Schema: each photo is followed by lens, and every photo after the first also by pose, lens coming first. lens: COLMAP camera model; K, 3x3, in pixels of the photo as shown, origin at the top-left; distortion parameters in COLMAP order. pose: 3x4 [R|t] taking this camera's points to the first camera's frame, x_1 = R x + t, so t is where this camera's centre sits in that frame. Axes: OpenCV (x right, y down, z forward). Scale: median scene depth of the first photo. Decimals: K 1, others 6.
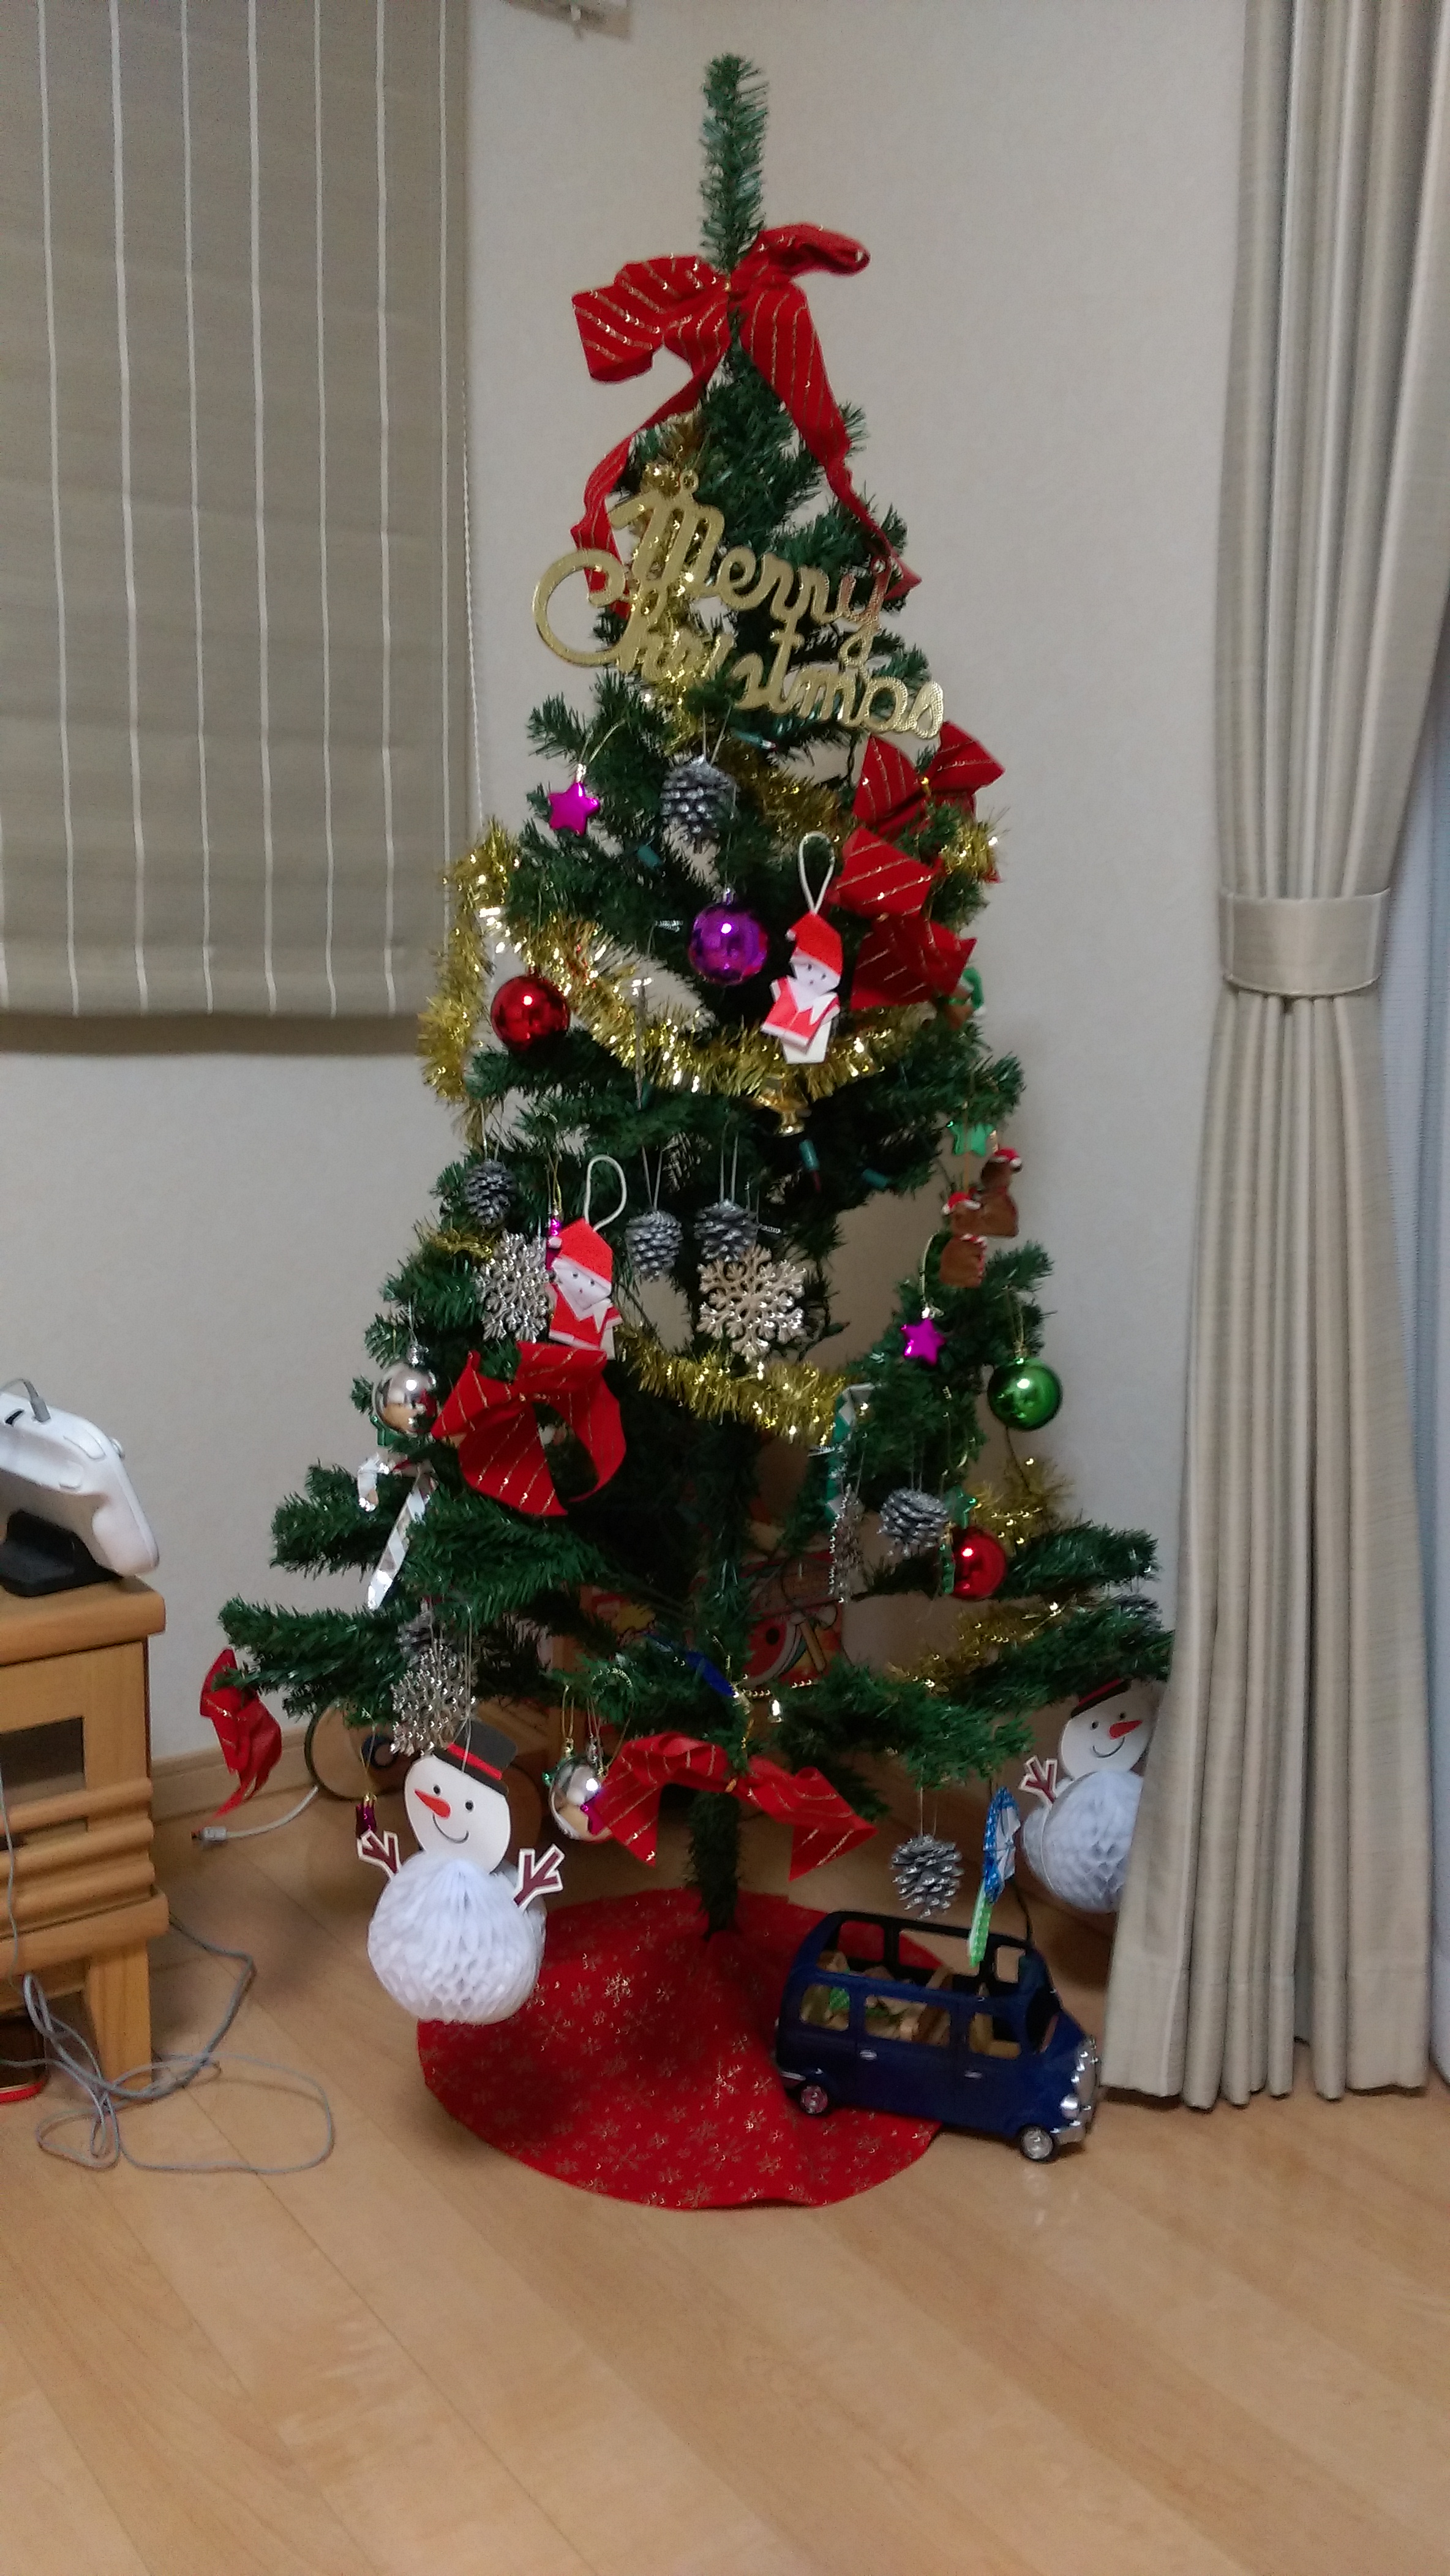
lens RADIAL K [[2084.1, 0, 725.0], [0, 2084.1, 1288.0], [0, 0, 1]] dist [0.107757, -0.157843]
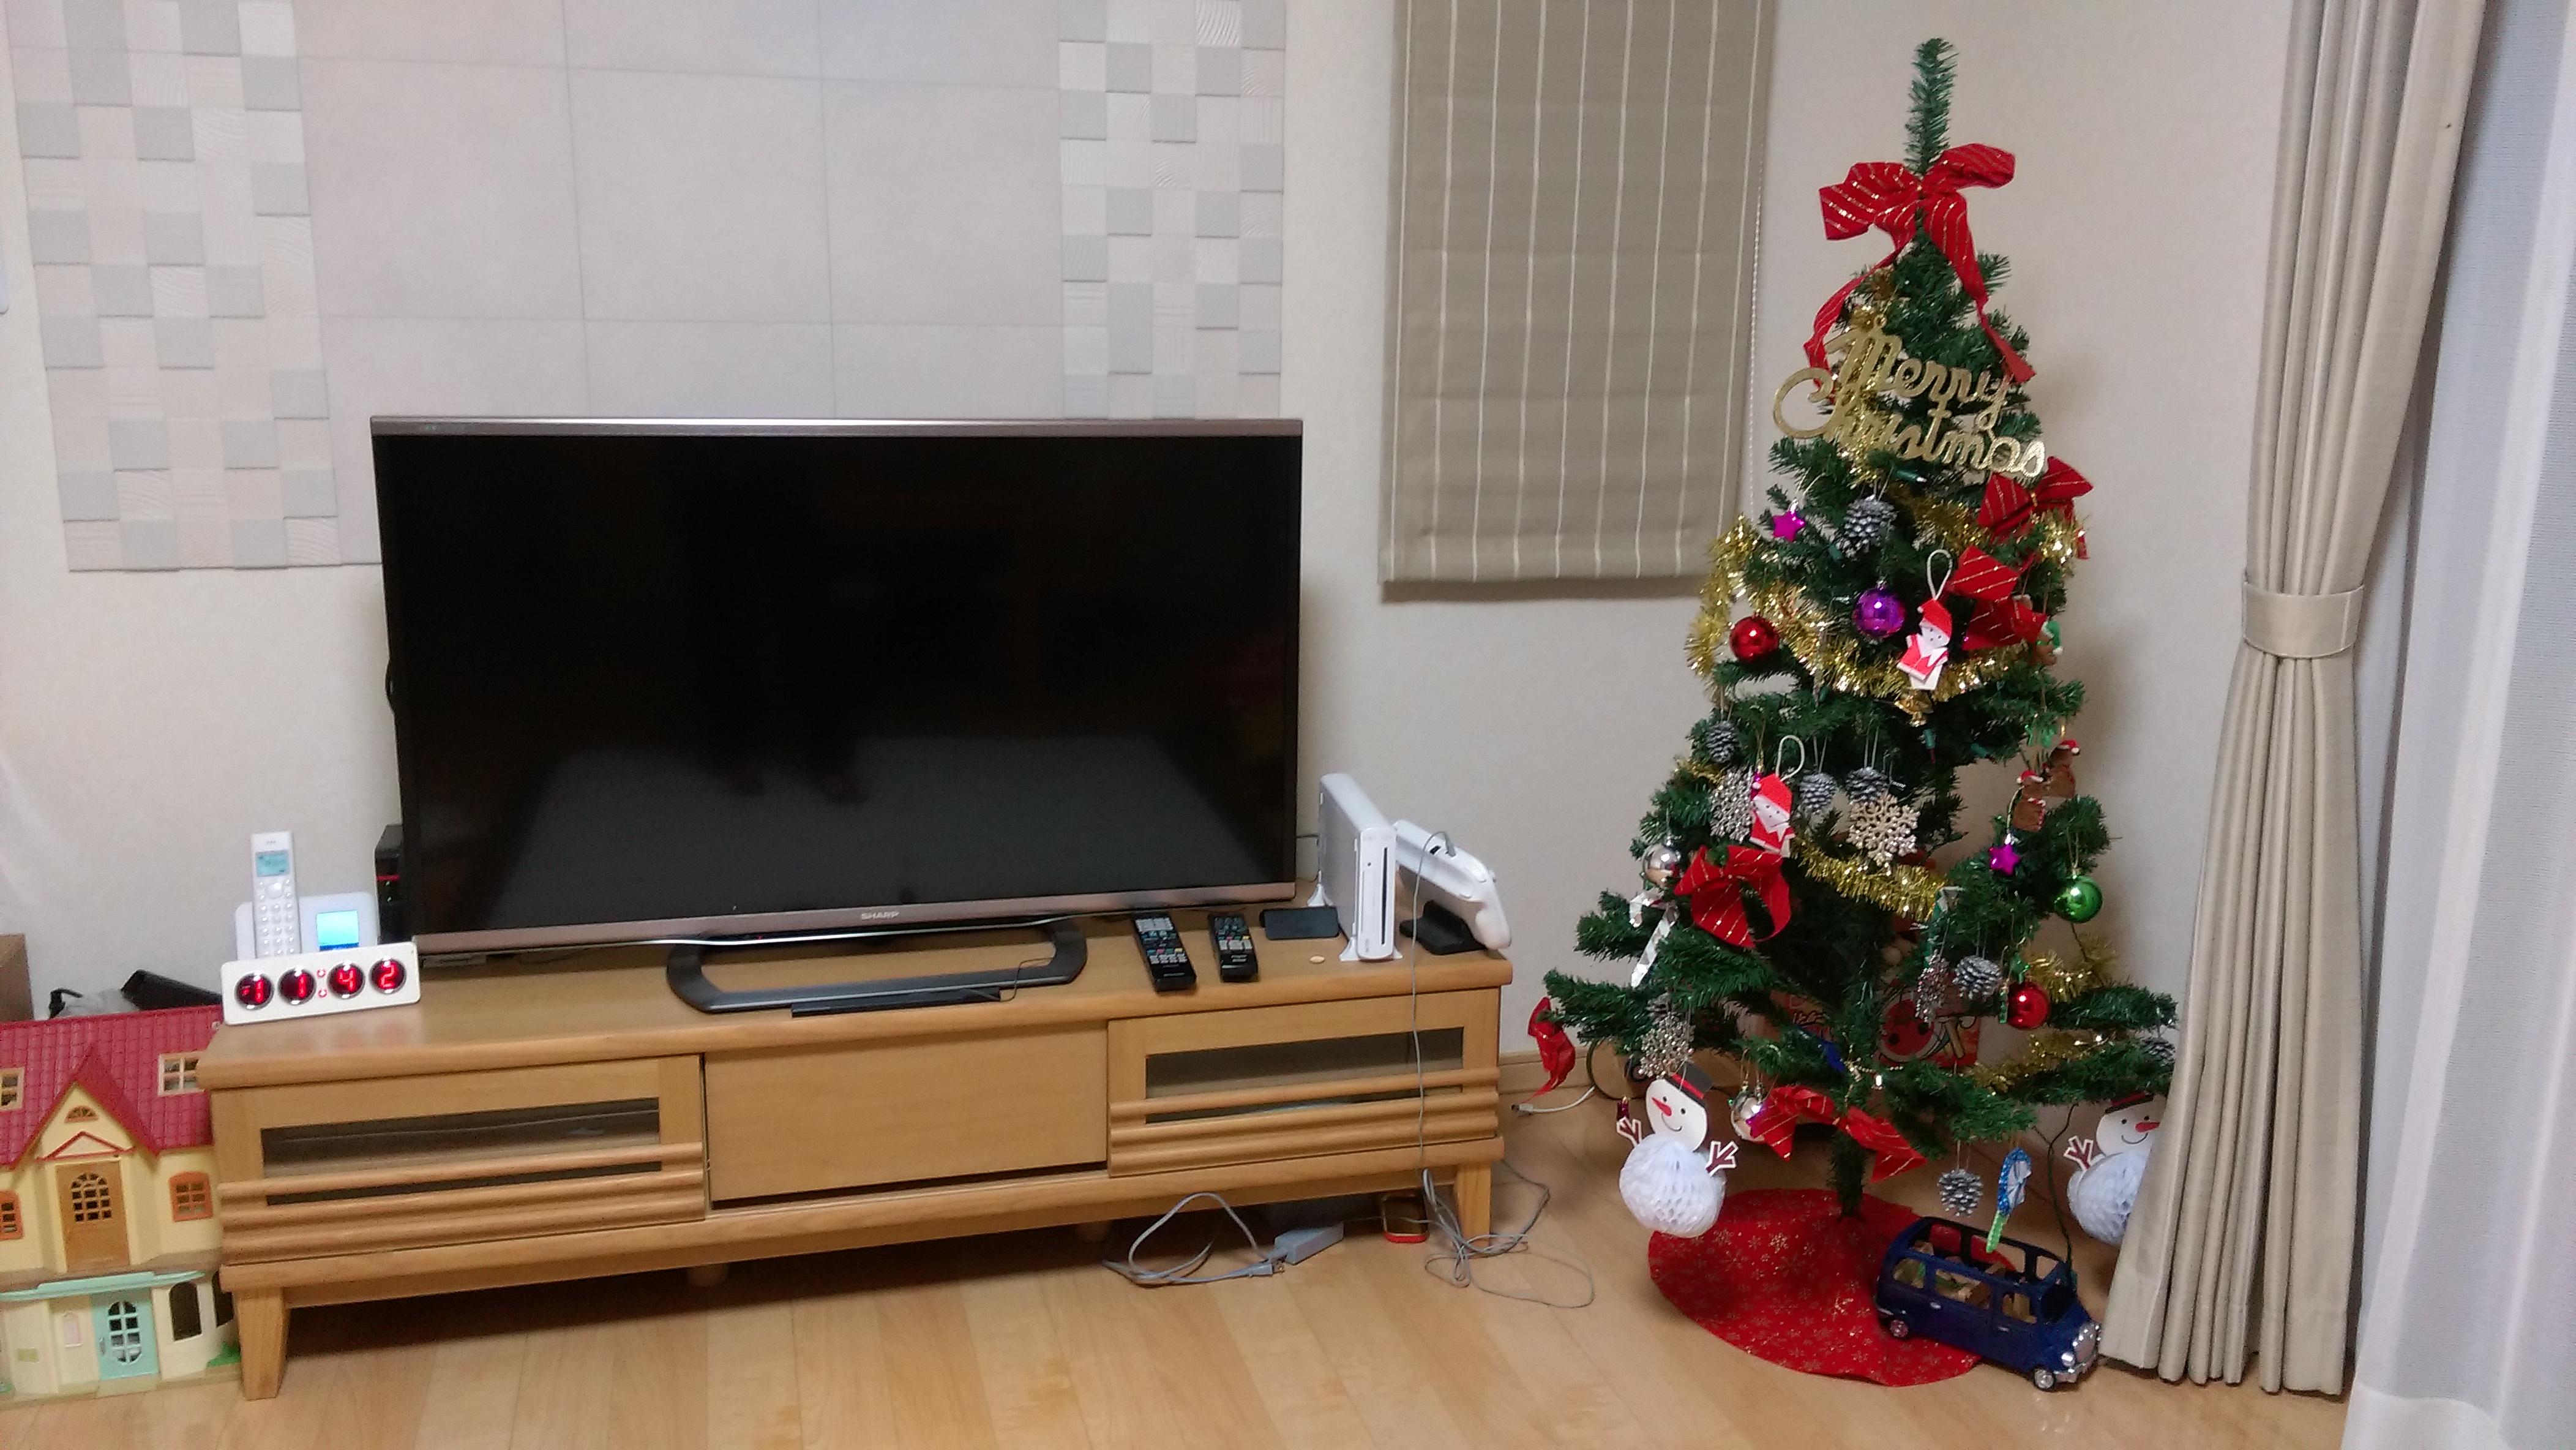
lens RADIAL K [[2084.1, 0, 1288.0], [0, 2084.1, 725.0], [0, 0, 1]] dist [0.107757, -0.157843]
pose [[0.938171, 0.076365, -0.337643, 0.118145], [-0.056532, 0.996068, 0.068203, -0.150514], [0.341524, -0.044899, 0.938800, -0.639452]]
